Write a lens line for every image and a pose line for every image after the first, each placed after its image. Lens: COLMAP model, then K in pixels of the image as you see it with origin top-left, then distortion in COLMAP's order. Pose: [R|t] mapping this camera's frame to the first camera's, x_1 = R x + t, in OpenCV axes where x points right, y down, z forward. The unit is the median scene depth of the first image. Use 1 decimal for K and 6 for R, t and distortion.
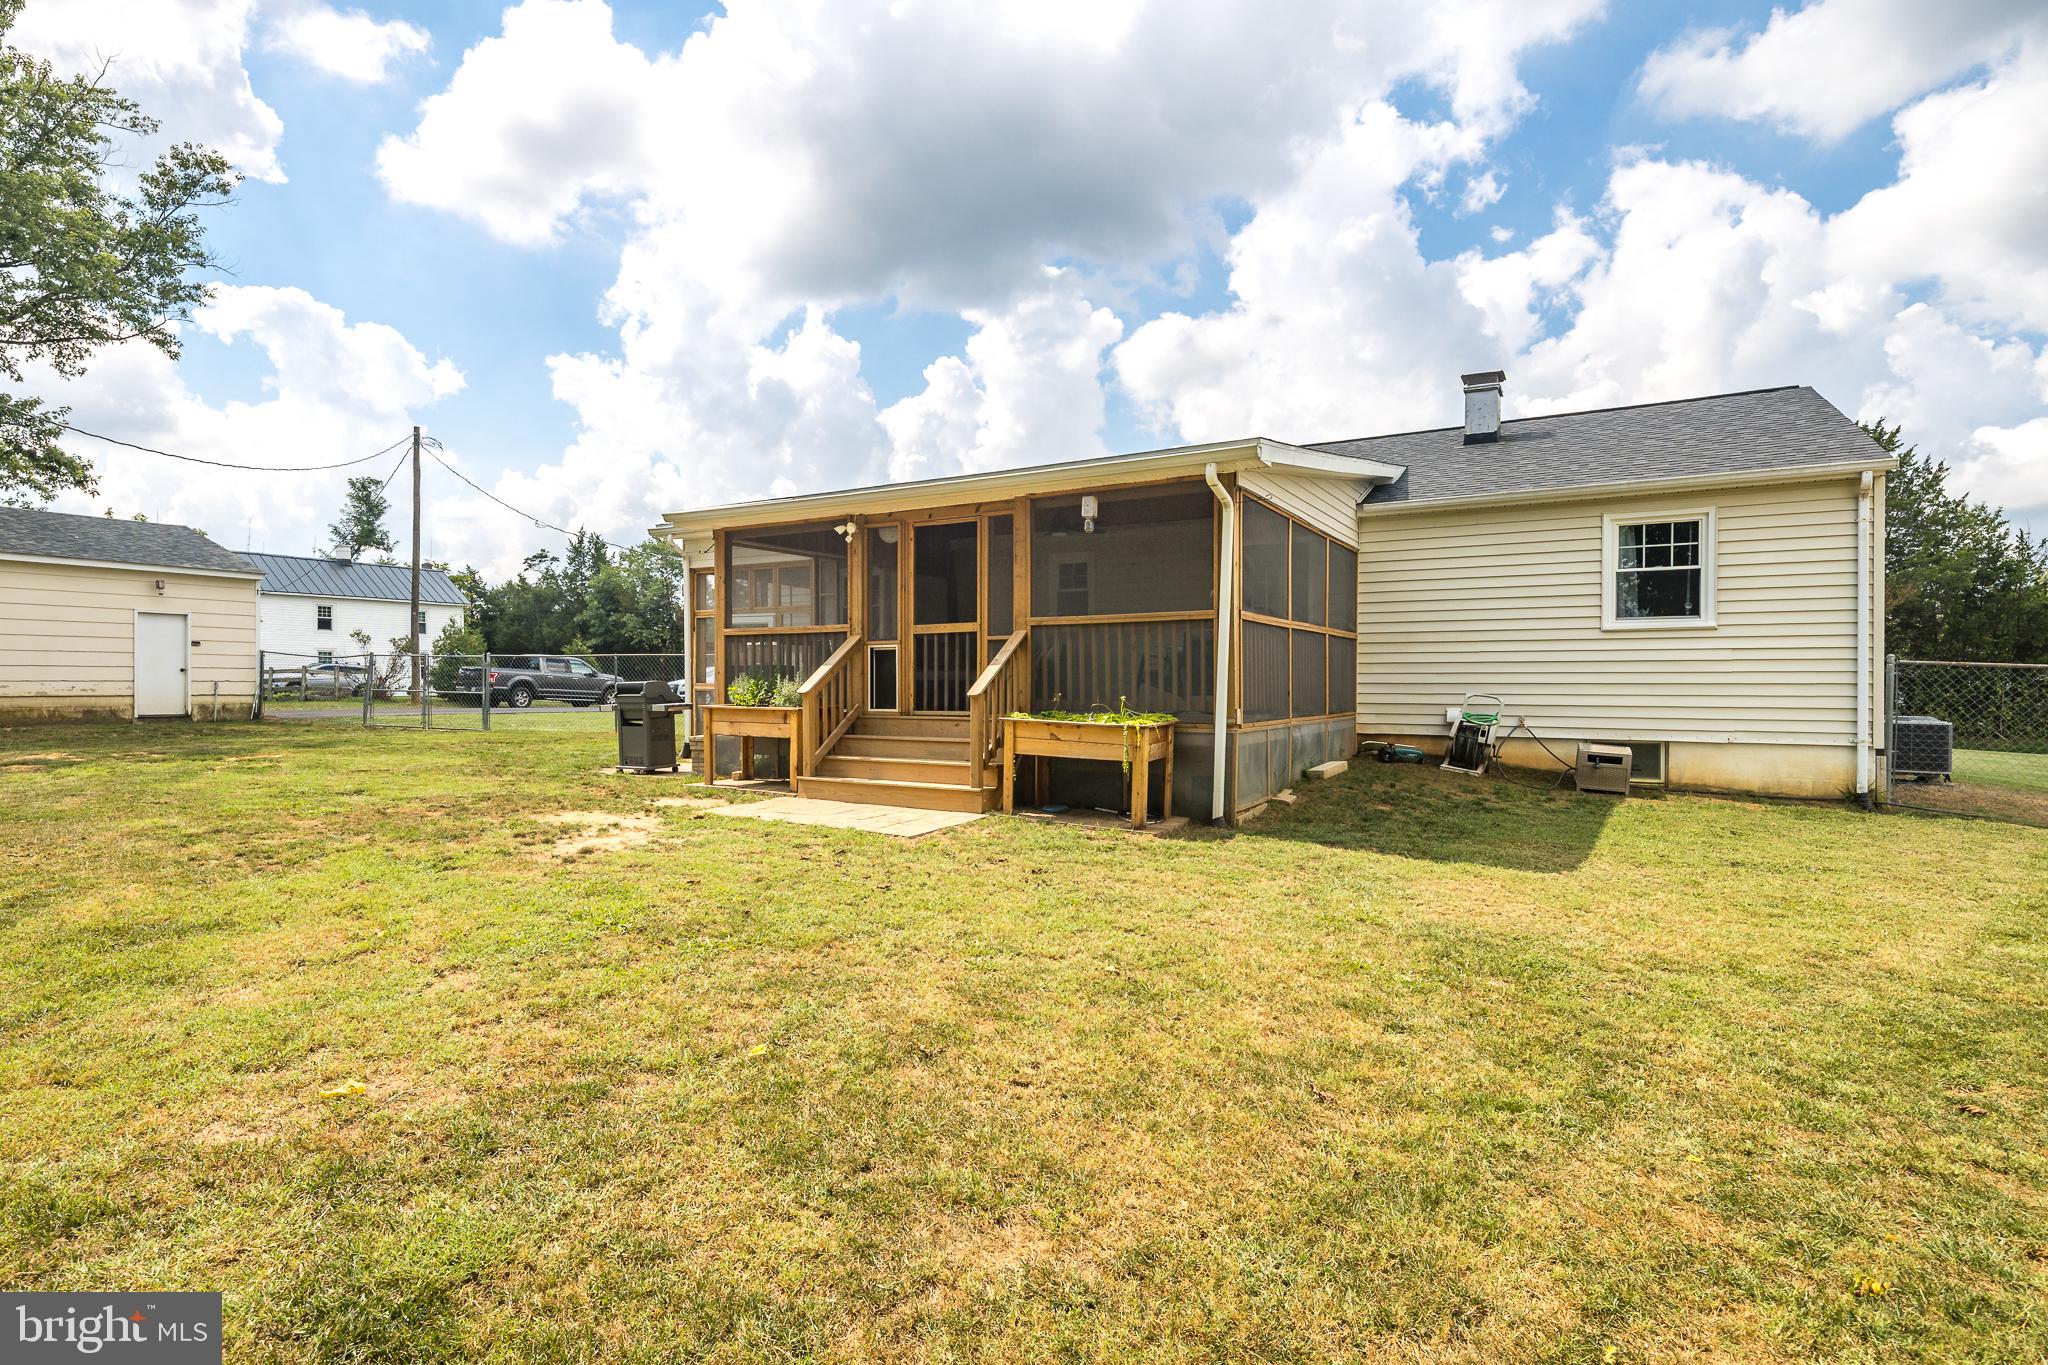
lens RADIAL K [[1012.4, 0, 1029.9], [0, 1012.4, 691.1], [0, 0, 1]] dist [0.003183, 0.000202]
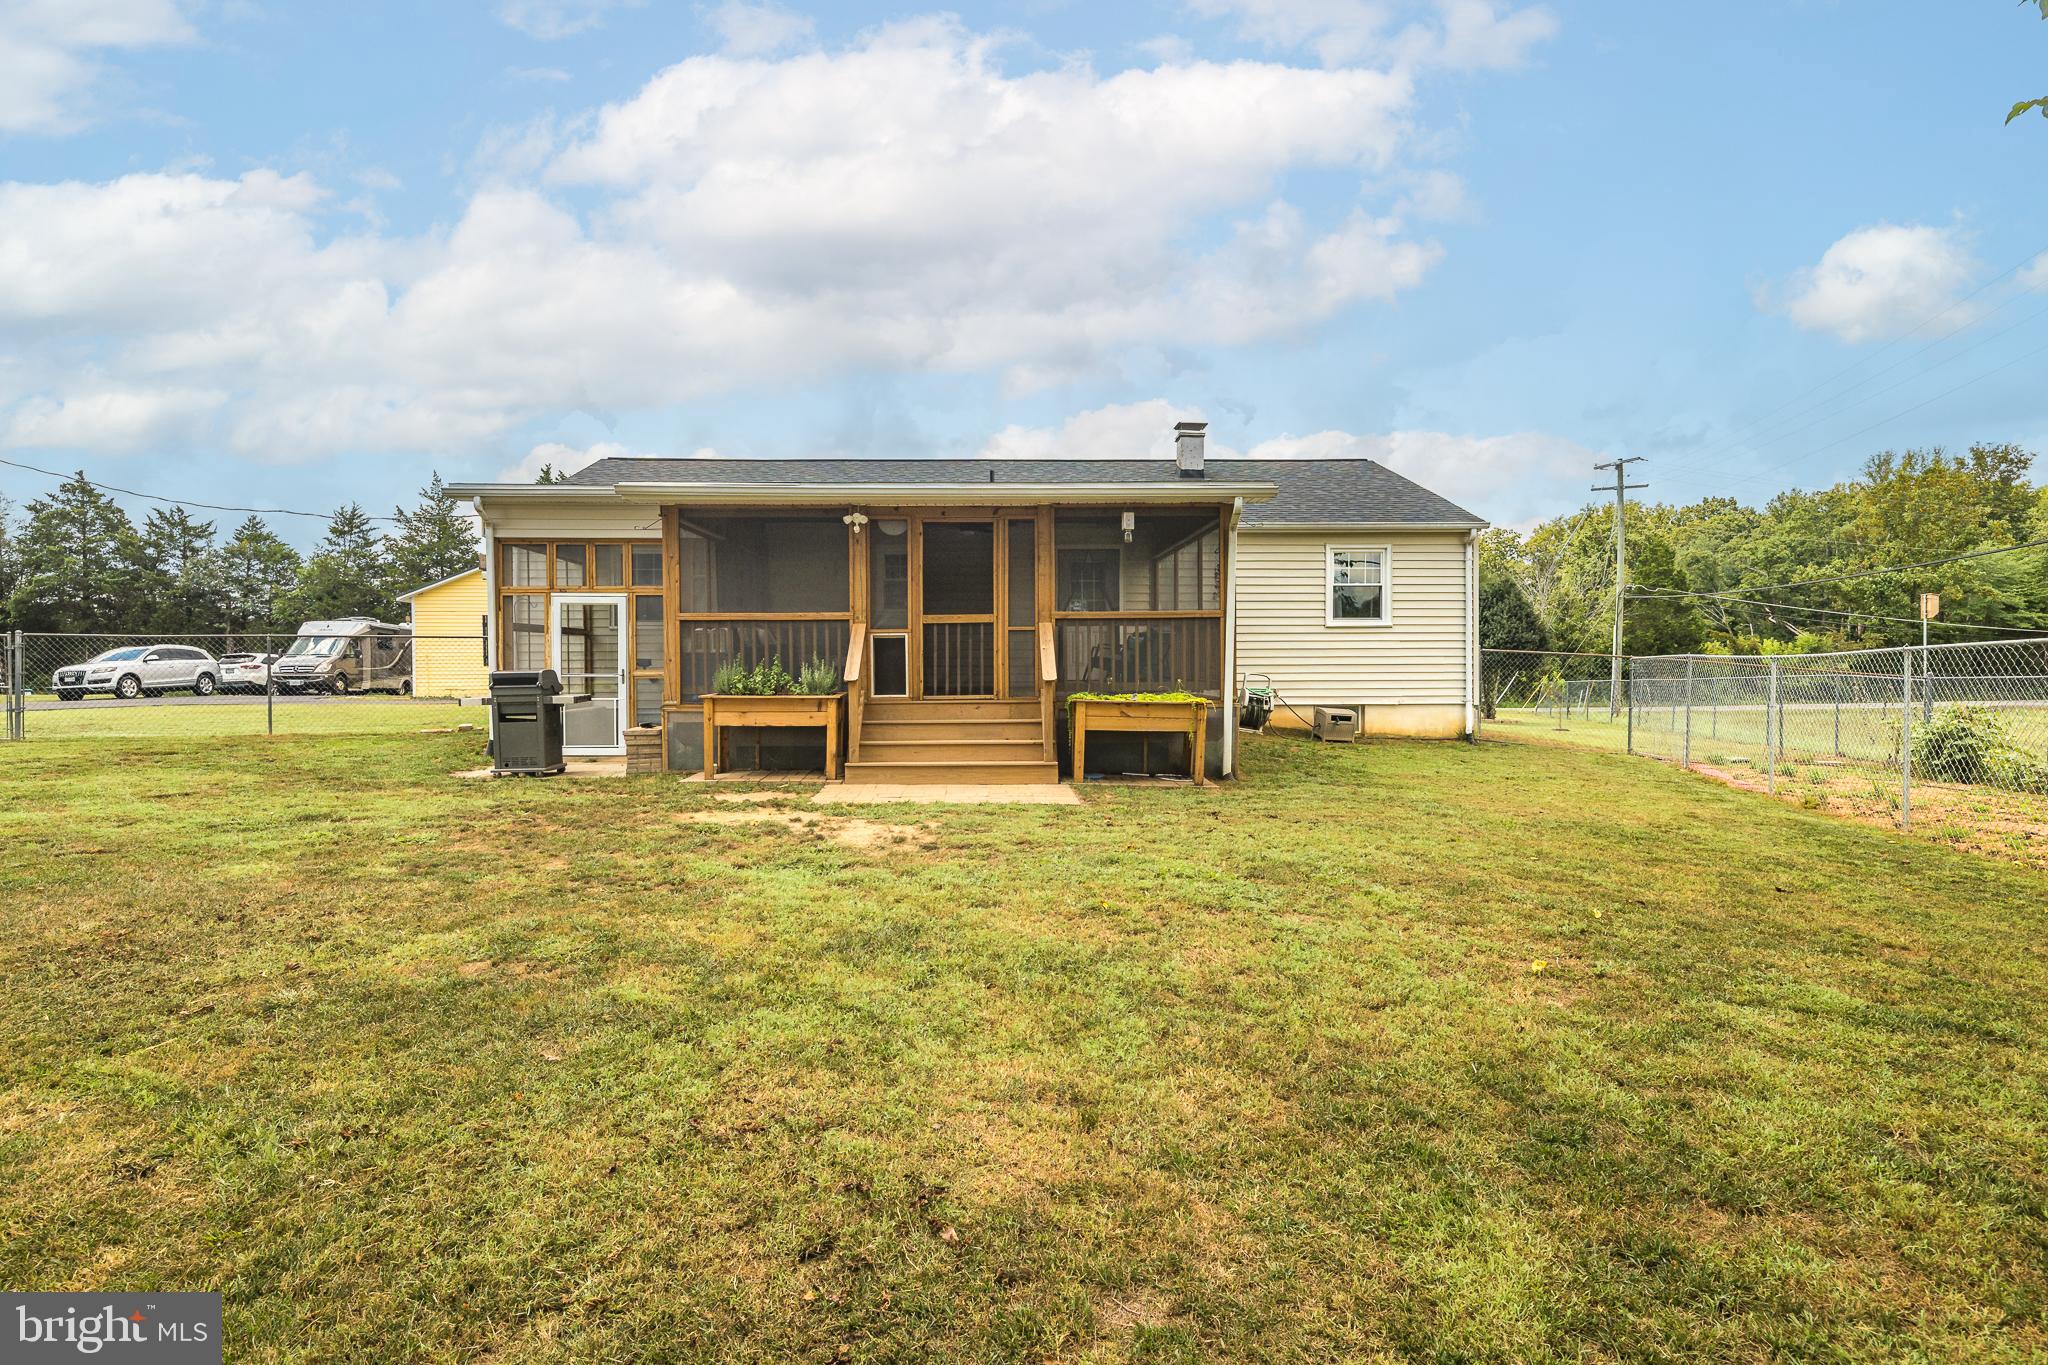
lens RADIAL K [[1012.4, 0, 975.0], [0, 1012.4, 673.2], [0, 0, 1]] dist [0.003183, 0.000202]
pose [[0.849144, -0.012051, 0.528023, -0.628215], [0.009947, 0.999927, 0.006824, -0.010790], [-0.528067, -0.000542, 0.849203, 0.071534]]
